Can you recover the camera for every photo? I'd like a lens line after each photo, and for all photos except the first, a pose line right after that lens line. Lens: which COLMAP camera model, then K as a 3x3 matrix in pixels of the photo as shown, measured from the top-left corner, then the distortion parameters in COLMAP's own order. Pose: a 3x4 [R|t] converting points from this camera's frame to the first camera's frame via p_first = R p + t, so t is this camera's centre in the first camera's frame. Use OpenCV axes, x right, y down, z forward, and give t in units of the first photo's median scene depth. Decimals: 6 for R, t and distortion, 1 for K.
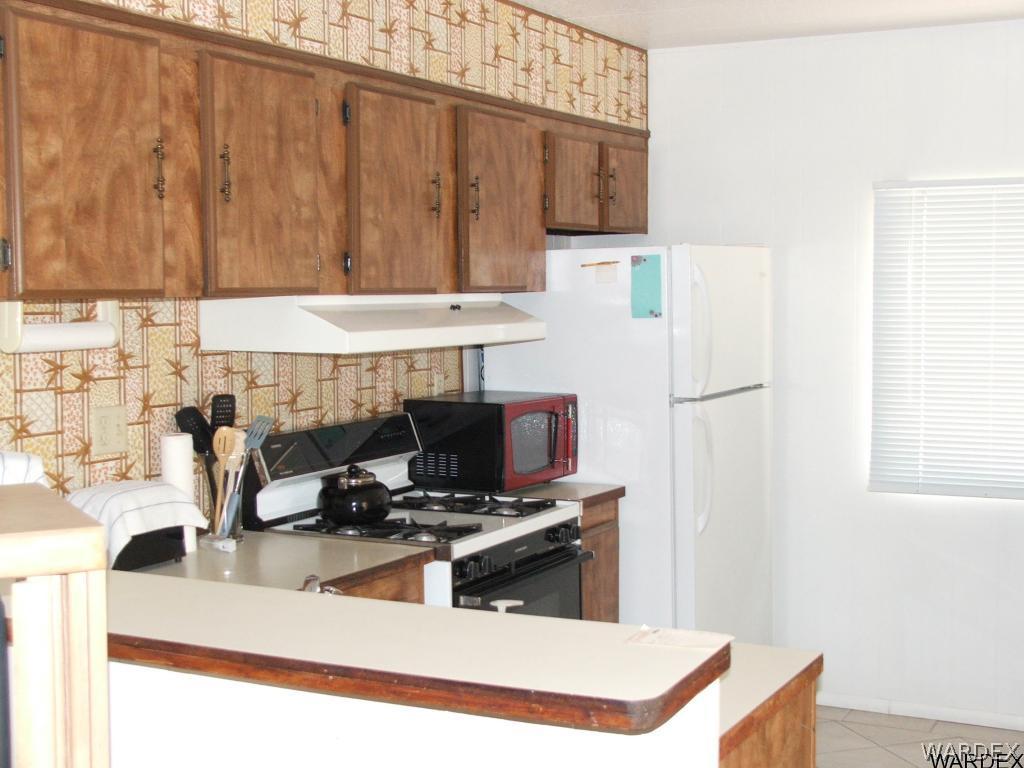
lens RADIAL K [[1445.6, 0, 530.7], [0, 1445.6, 381.2], [0, 0, 1]] dist [-0.137481, 0.484000]
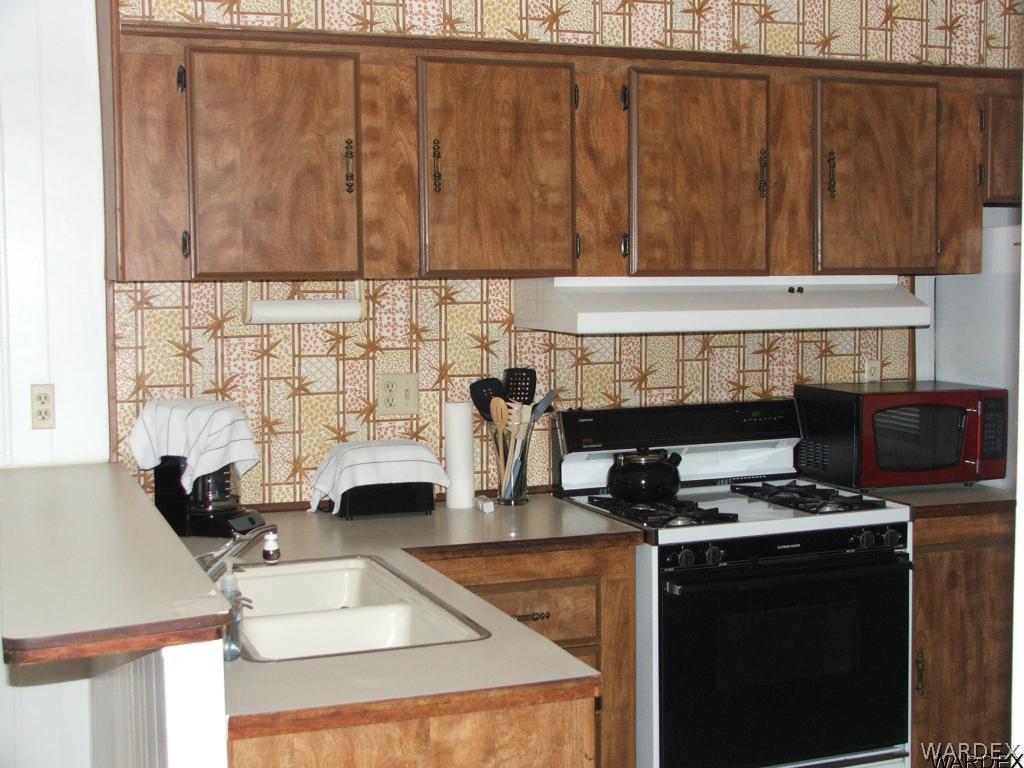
lens RADIAL K [[1445.6, 0, 530.7], [0, 1445.6, 381.2], [0, 0, 1]] dist [-0.137481, 0.484000]
pose [[0.750246, 0.050174, -0.659252, 0.547206], [-0.040300, 0.998733, 0.030149, -0.015176], [0.659929, 0.003948, 0.751317, 0.204939]]
